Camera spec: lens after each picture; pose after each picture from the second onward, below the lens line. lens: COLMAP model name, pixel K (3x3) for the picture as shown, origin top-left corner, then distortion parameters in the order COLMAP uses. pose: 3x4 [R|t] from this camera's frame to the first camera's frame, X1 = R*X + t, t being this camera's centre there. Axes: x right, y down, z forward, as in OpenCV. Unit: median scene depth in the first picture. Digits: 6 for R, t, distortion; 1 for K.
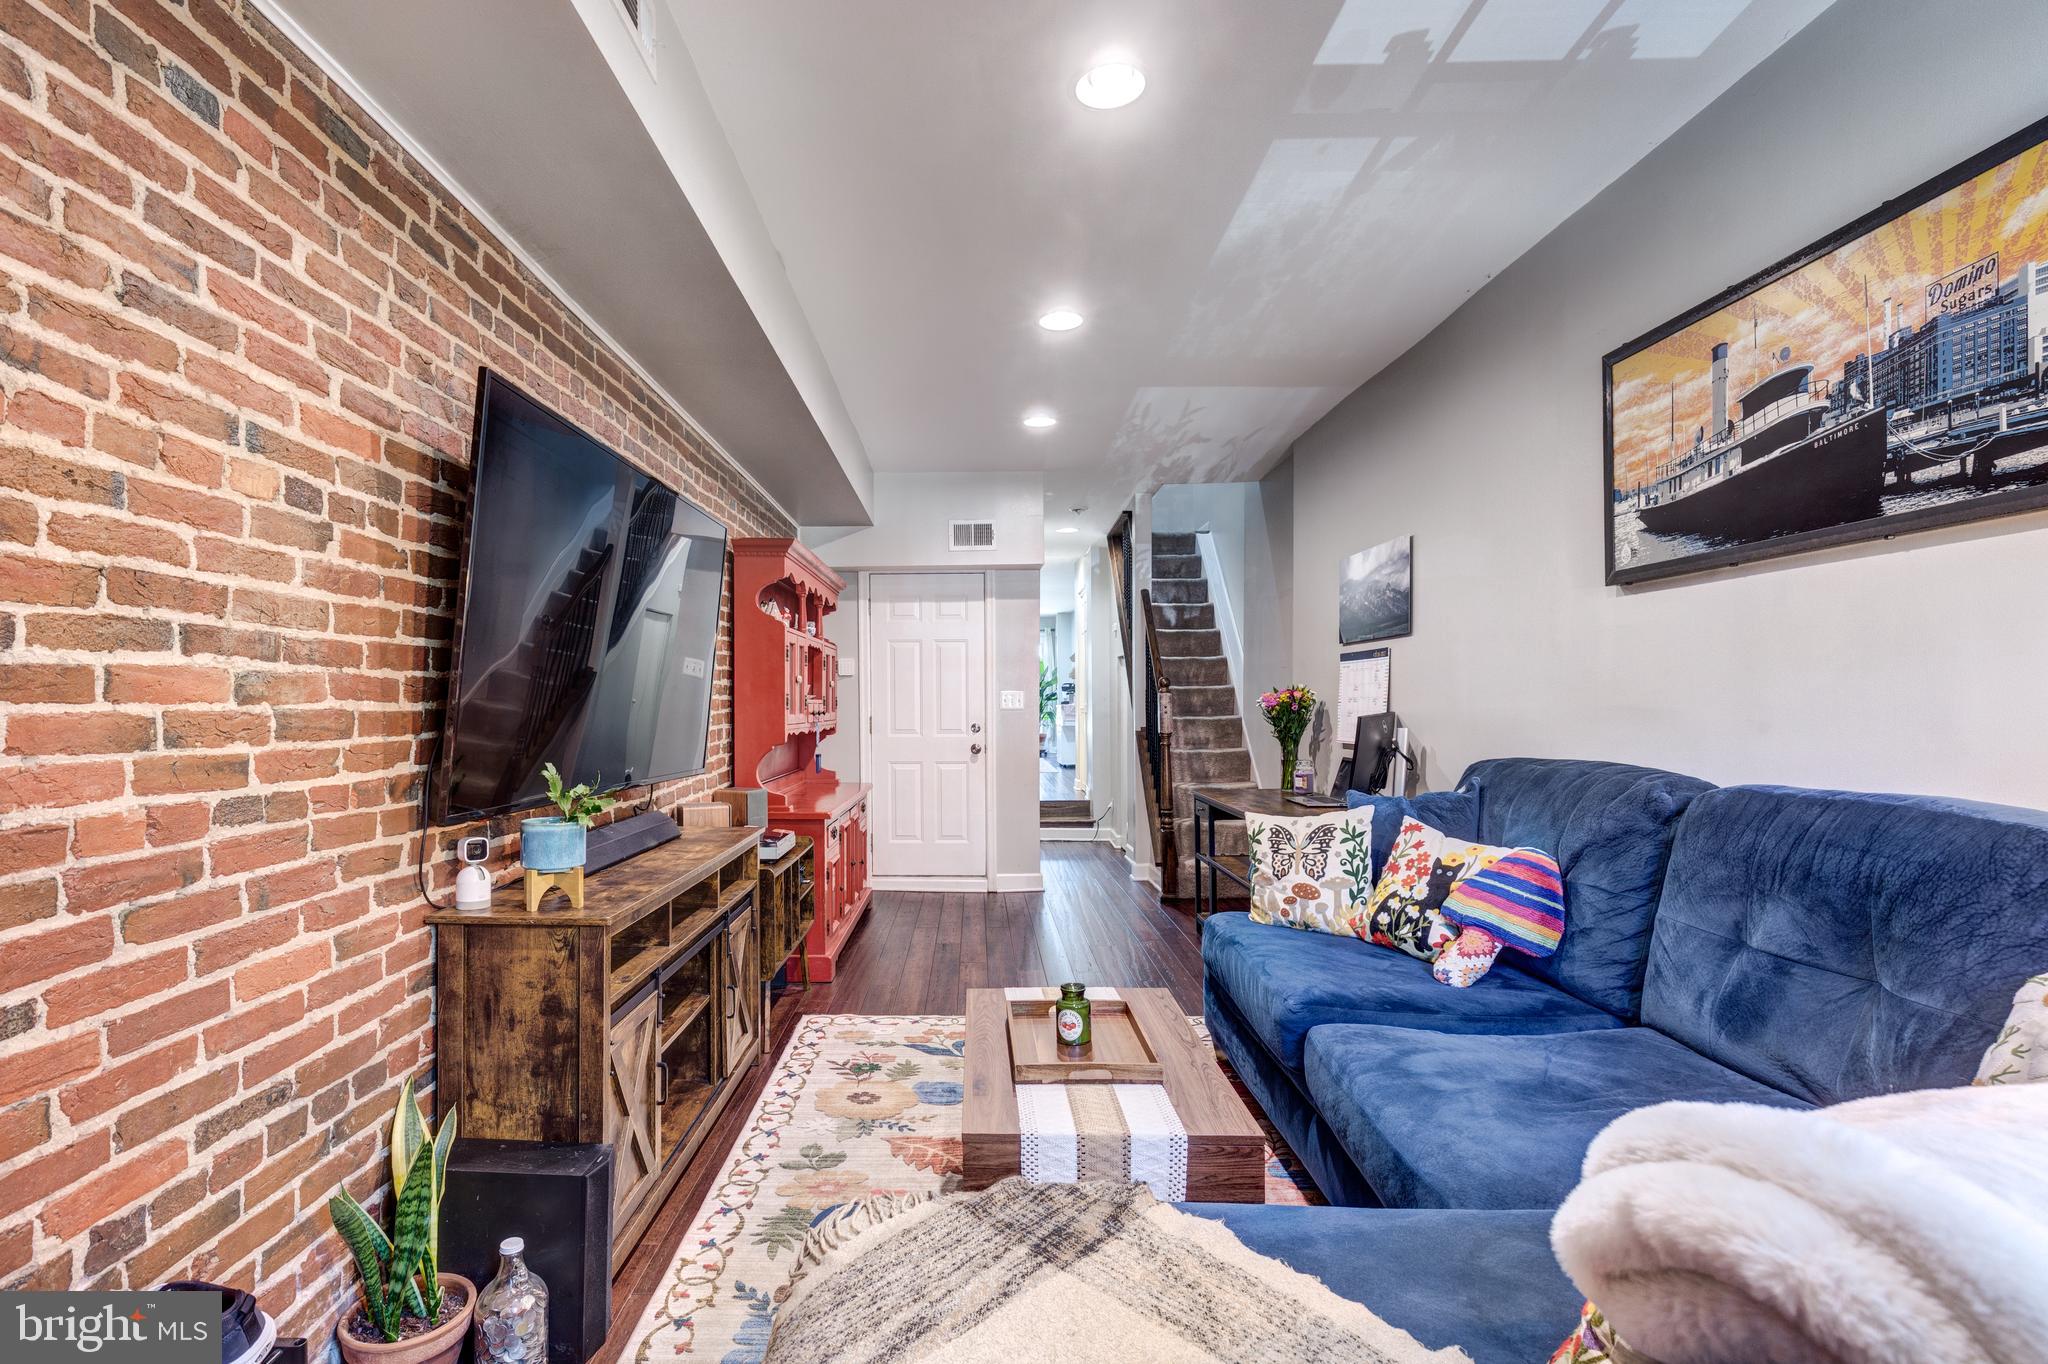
lens RADIAL K [[970.3, 0, 952.6], [0, 970.3, 712.4], [0, 0, 1]] dist [0.009665, -0.001463]
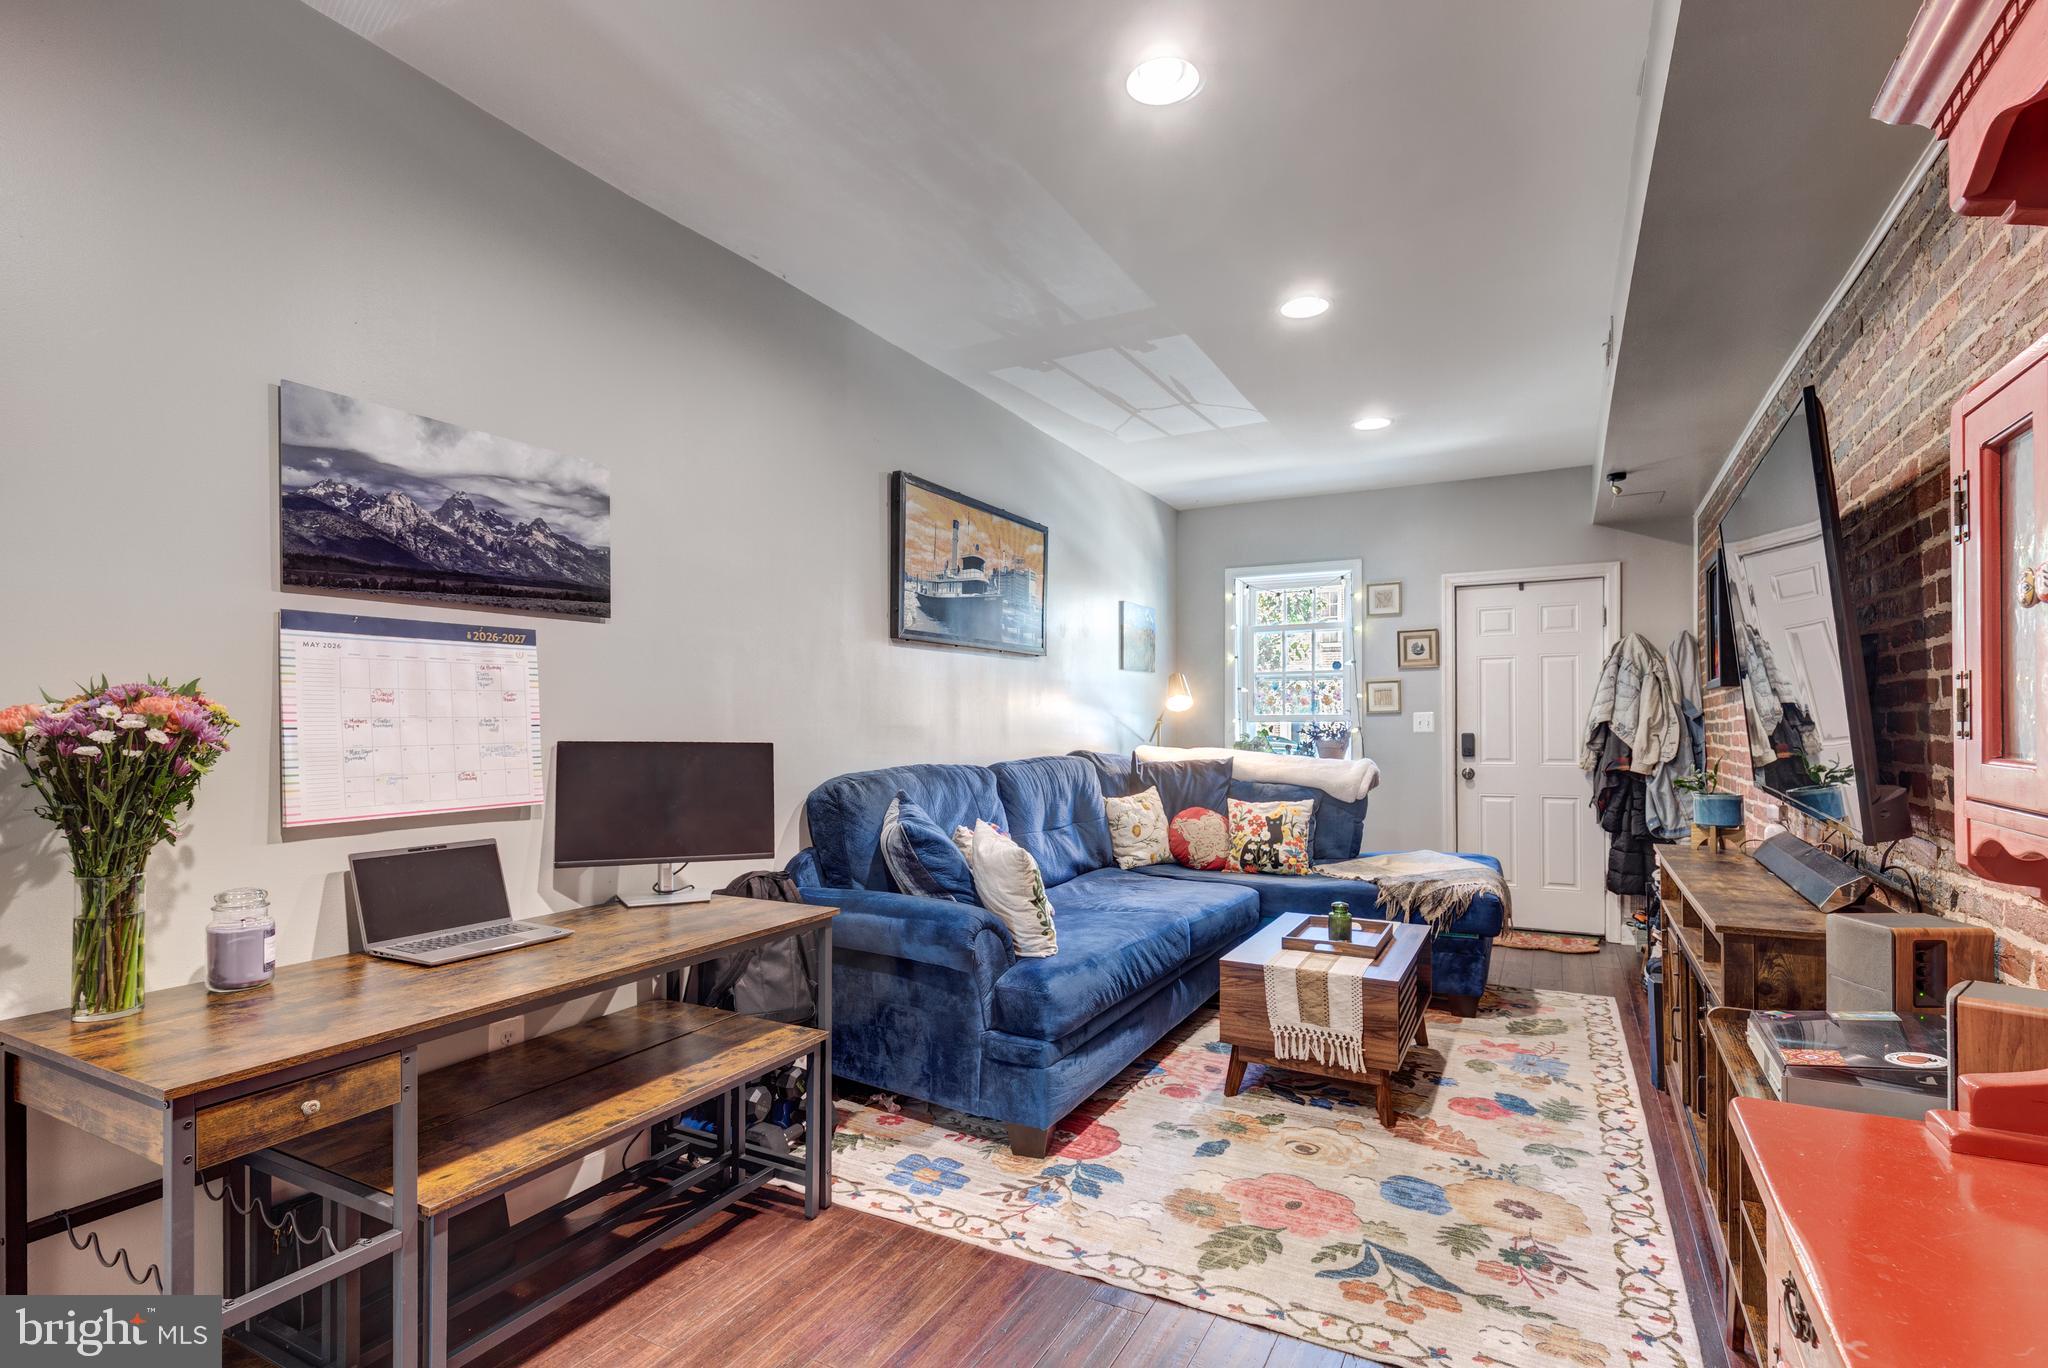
lens RADIAL K [[975.4, 0, 1019.4], [0, 975.4, 721.7], [0, 0, 1]] dist [0.004559, -0.000747]
pose [[-0.887193, 0.007172, 0.461343, -0.145516], [0.013635, 0.999850, 0.010678, -0.029759], [-0.461197, 0.015764, -0.887158, 2.729806]]
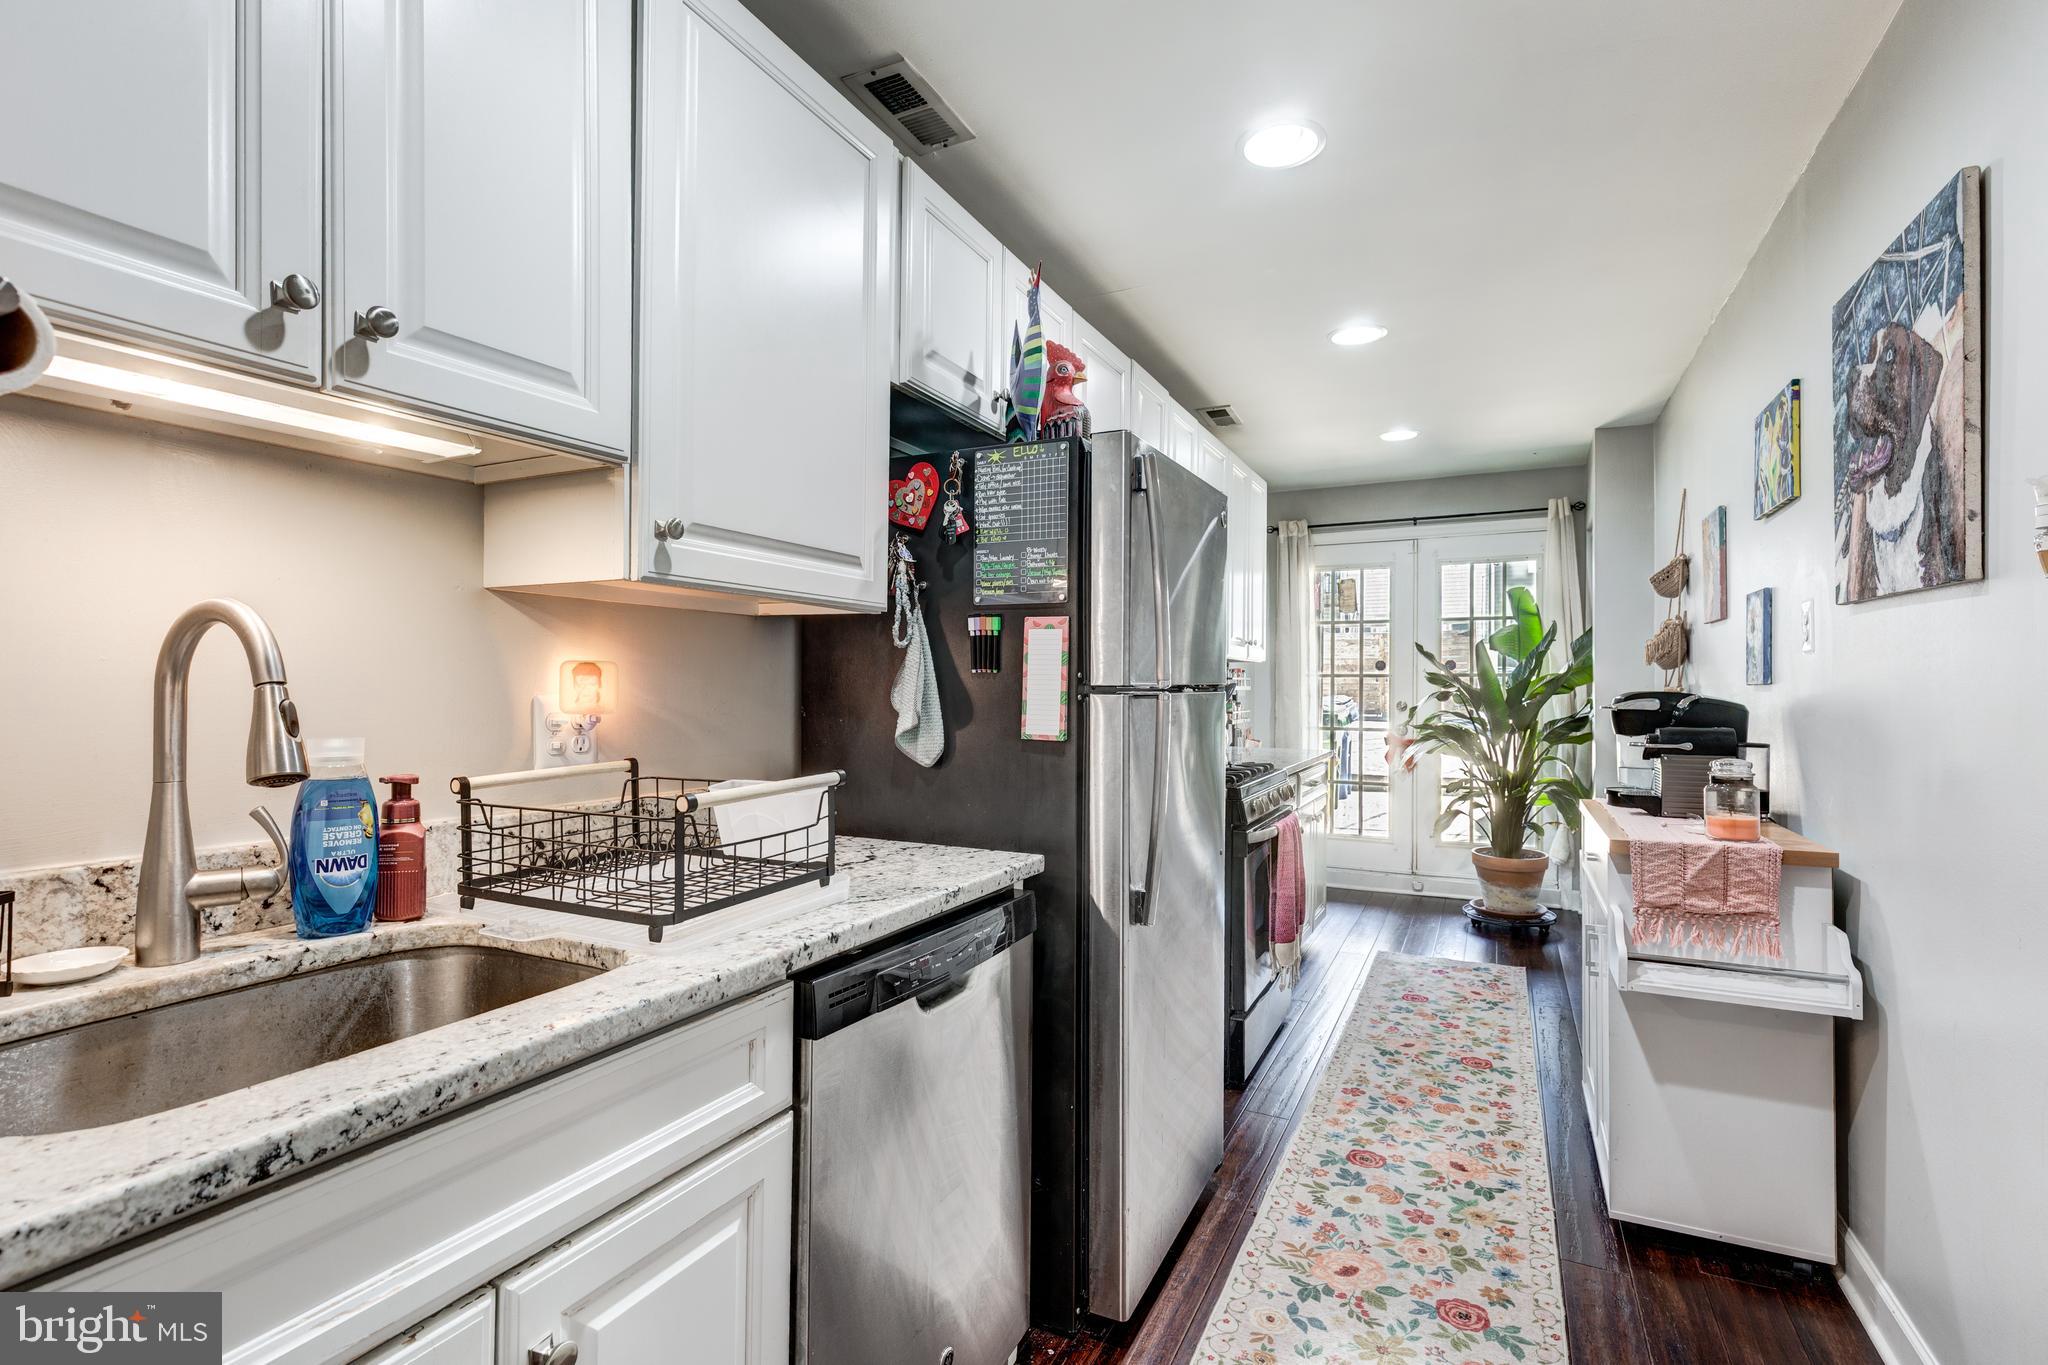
lens RADIAL K [[974.9, 0, 1023.0], [0, 974.9, 679.3], [0, 0, 1]] dist [0.001481, 0.000351]
pose [[0.908781, 0.005855, -0.417232, 0.562943], [-0.012366, 0.999840, -0.012903, -0.187679], [0.417090, 0.016885, 0.908708, 4.978749]]
